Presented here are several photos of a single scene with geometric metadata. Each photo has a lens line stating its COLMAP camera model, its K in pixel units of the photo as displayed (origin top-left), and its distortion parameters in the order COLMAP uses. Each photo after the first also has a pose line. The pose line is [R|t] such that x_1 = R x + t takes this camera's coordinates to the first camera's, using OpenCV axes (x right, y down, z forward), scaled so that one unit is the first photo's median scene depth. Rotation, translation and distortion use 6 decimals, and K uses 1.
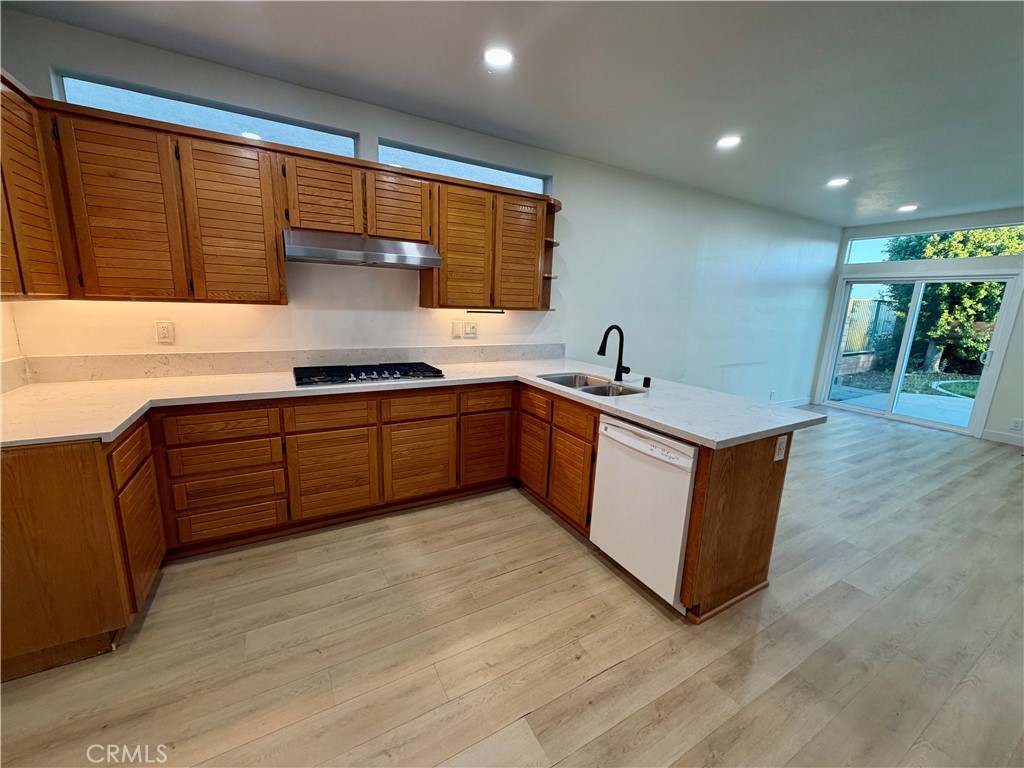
lens RADIAL K [[406.4, 0, 515.3], [0, 406.4, 384.9], [0, 0, 1]] dist [0.001693, 0.000128]
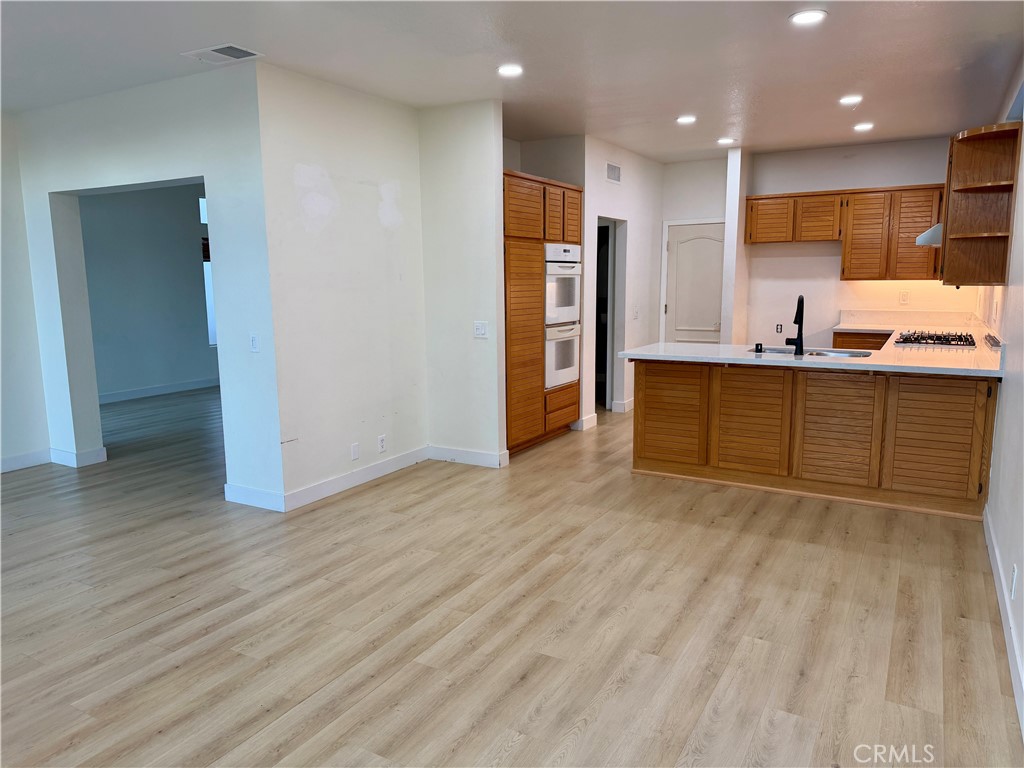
lens RADIAL K [[715.3, 0, 509.3], [0, 715.3, 379.4], [0, 0, 1]] dist [0.039089, -0.047099]
pose [[-0.867298, 0.041504, -0.496056, 1.469173], [-0.126586, 0.945371, 0.300417, -0.334263], [0.481425, 0.323345, -0.814664, 1.806664]]
